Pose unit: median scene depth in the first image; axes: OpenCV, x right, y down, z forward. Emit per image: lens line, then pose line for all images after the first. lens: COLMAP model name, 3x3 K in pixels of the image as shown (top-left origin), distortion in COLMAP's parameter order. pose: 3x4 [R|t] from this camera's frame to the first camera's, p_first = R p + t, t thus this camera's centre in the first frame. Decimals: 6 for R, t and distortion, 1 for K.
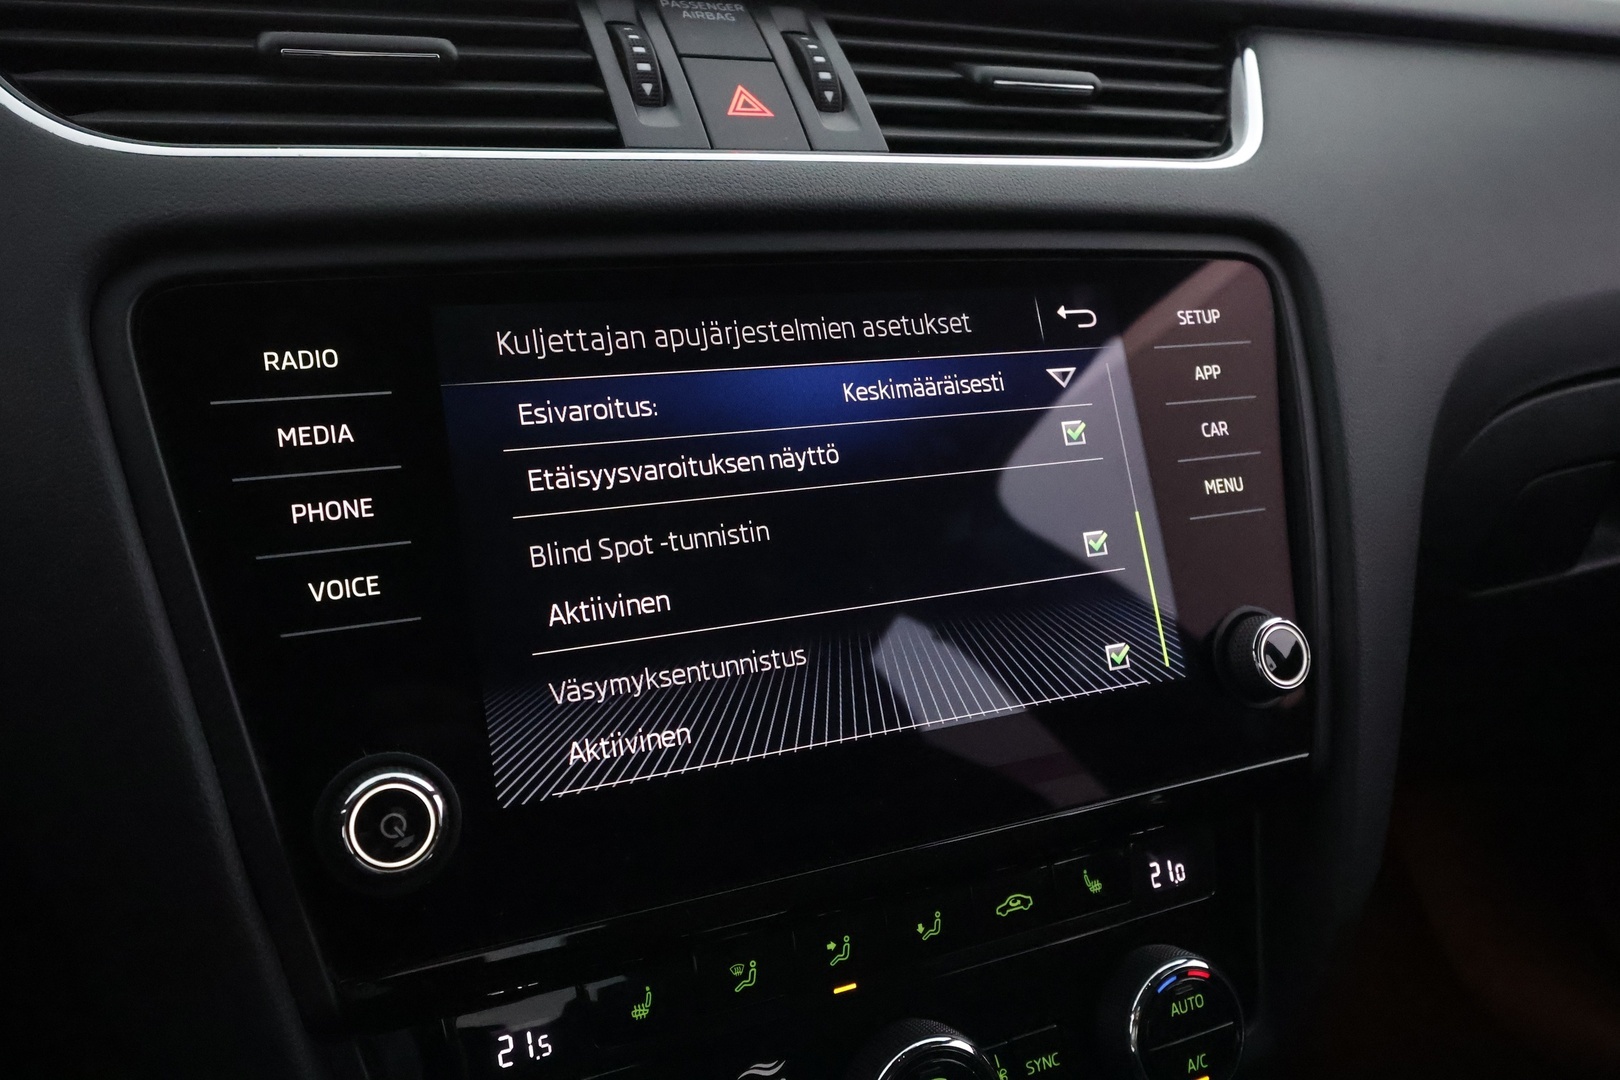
lens RADIAL K [[1274.7, 0, 817.5], [0, 1274.7, 534.4], [0, 0, 1]] dist [-0.010080, 0.010522]
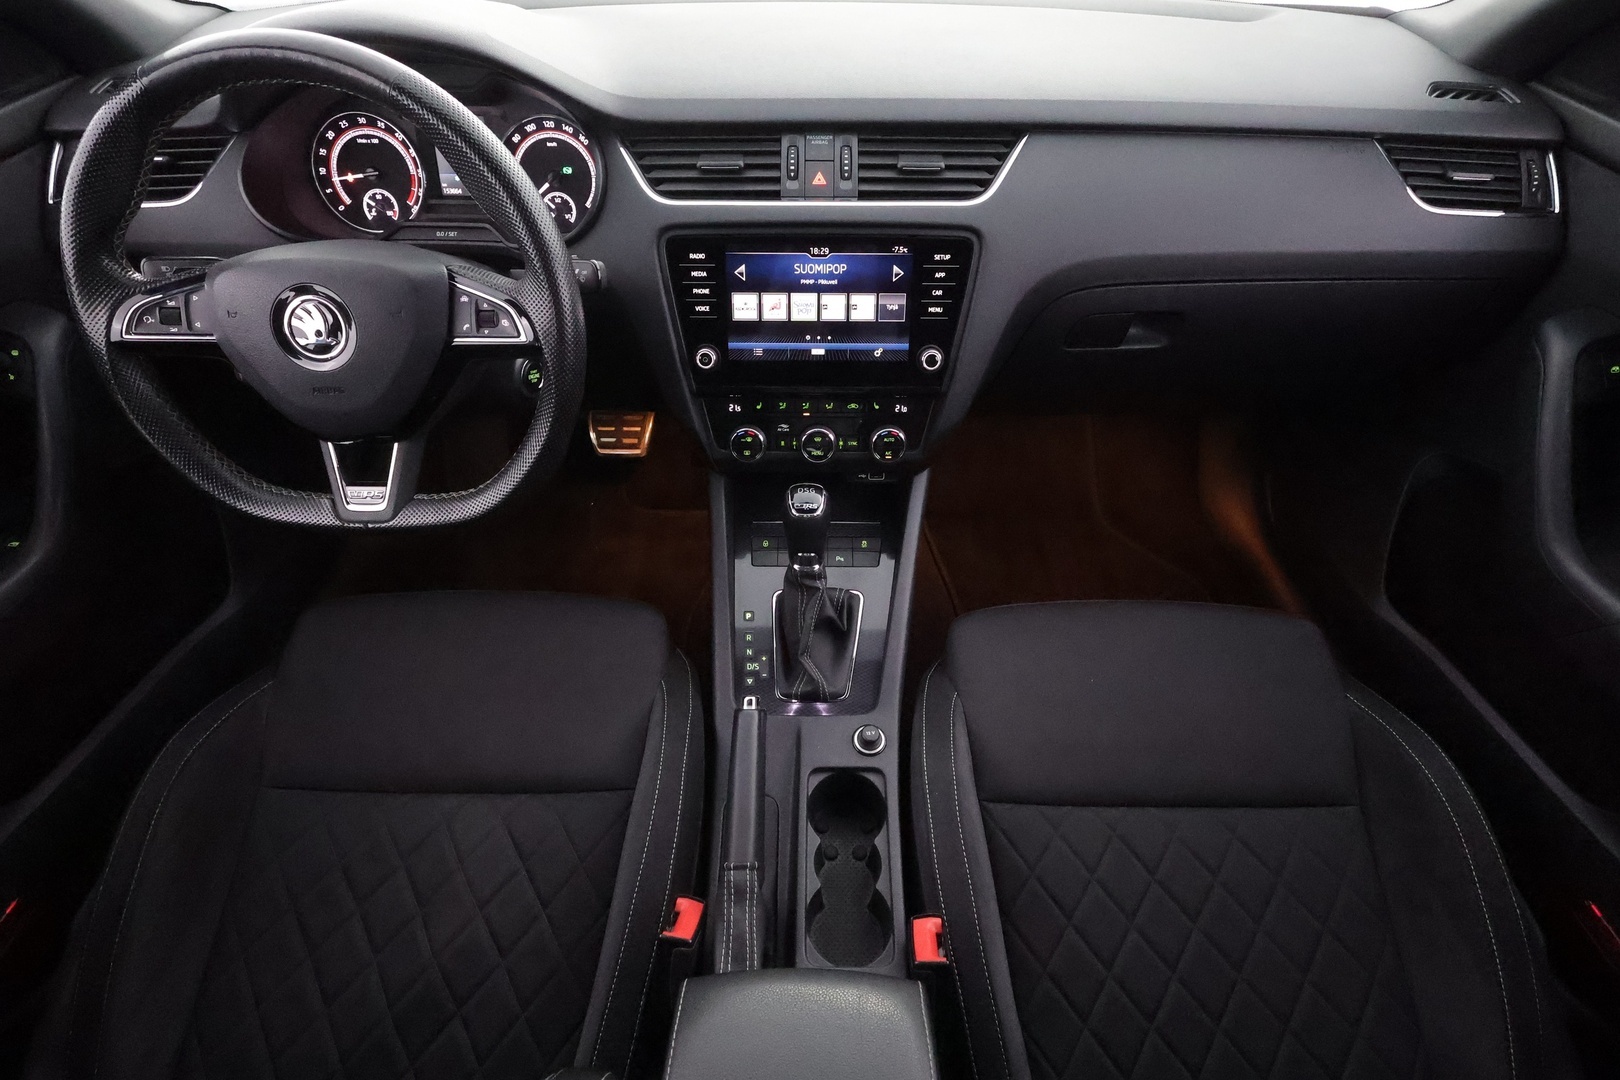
lens RADIAL K [[742.7, 0, 811.1], [0, 742.7, 543.5], [0, 0, 1]] dist [0.002299, 0.000907]
pose [[0.903135, 0.297296, -0.309778, 0.915147], [-0.109972, 0.857598, 0.502426, -0.524778], [0.415034, -0.419692, 0.807221, -1.190783]]
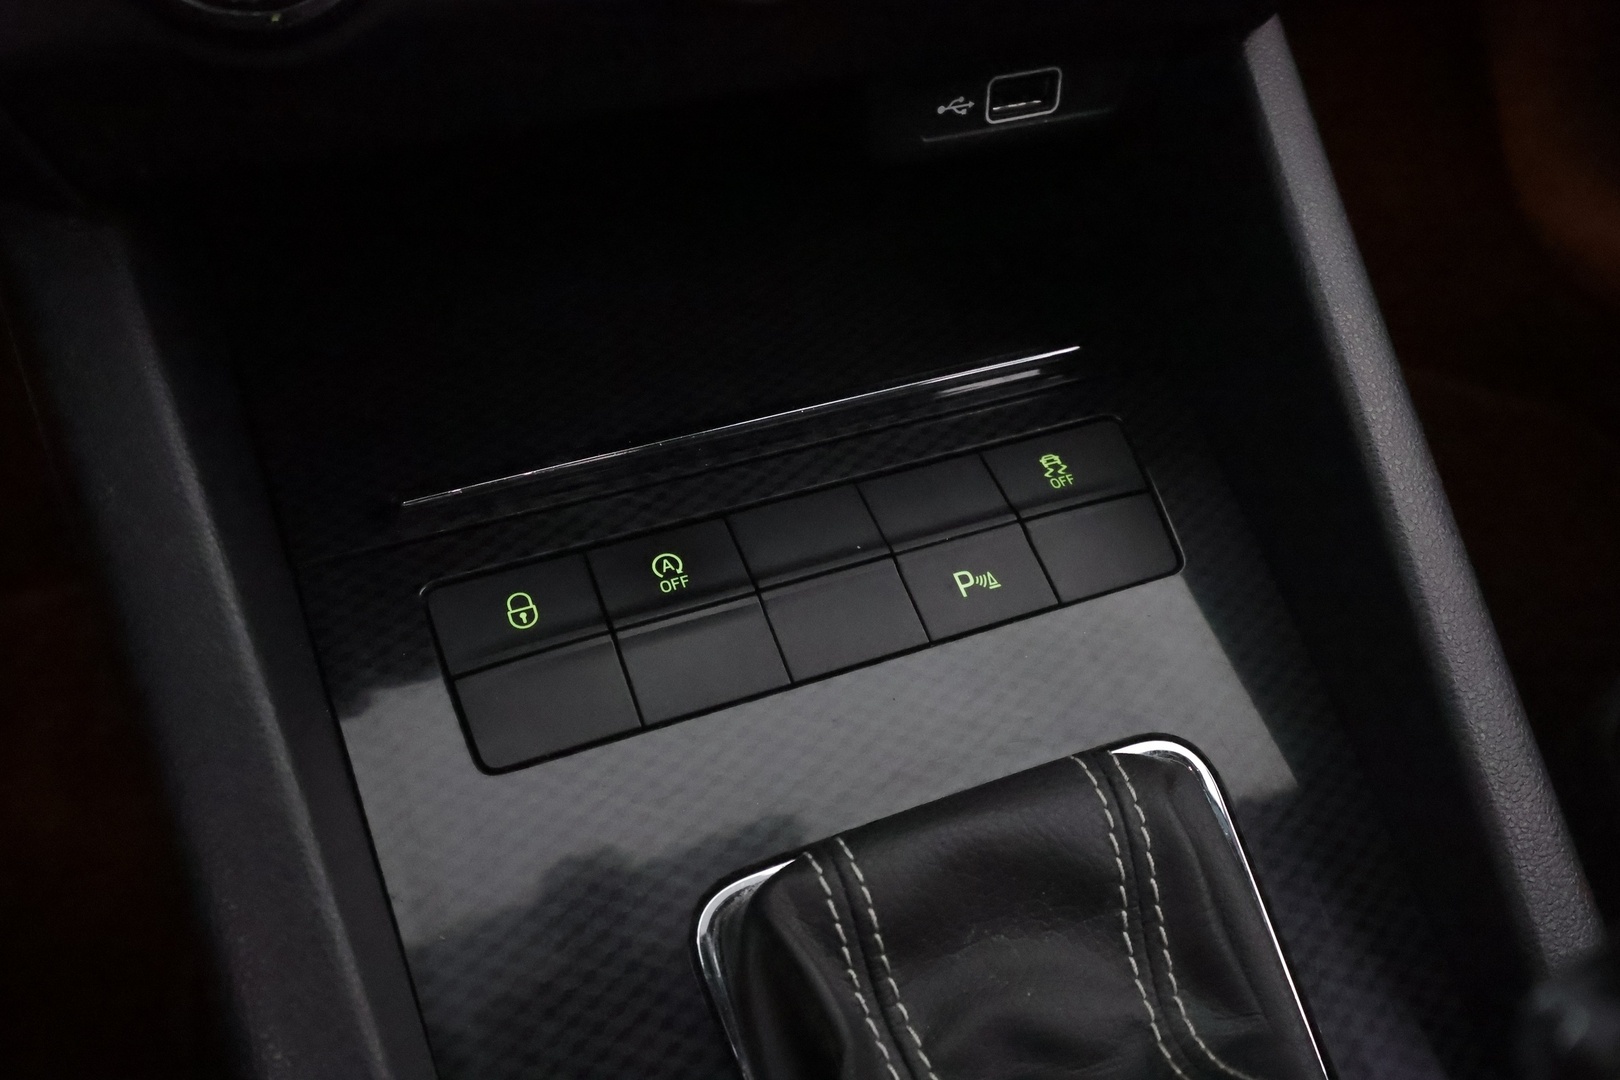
lens RADIAL K [[1274.7, 0, 798.8], [0, 1274.7, 536.6], [0, 0, 1]] dist [-0.010080, 0.010522]
pose [[0.998355, 0.049763, -0.028483, 0.126263], [-0.029563, 0.872379, 0.487936, 0.412005], [0.049130, -0.486291, 0.872415, 0.248398]]
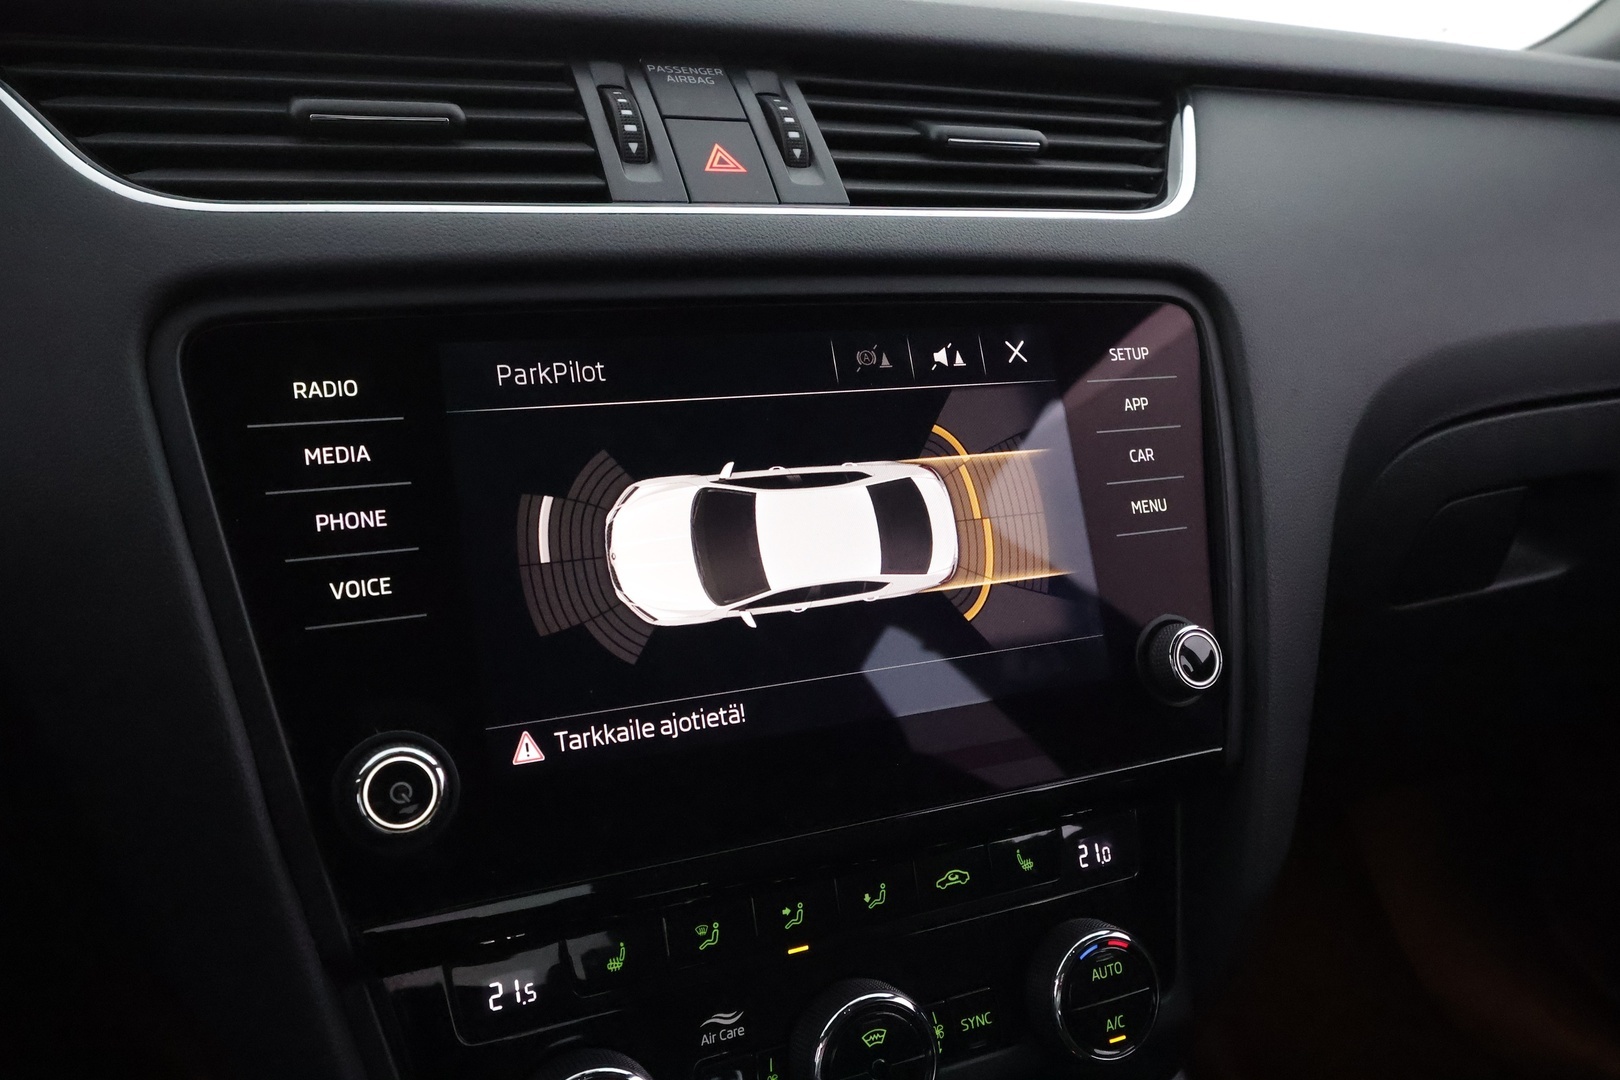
lens RADIAL K [[1274.7, 0, 817.1], [0, 1274.7, 539.3], [0, 0, 1]] dist [-0.010080, 0.010522]
pose [[0.999941, 0.010857, -0.000681, 0.033096], [-0.010861, 0.999921, -0.006376, 0.000793], [0.000612, 0.006383, 0.999979, -0.121109]]
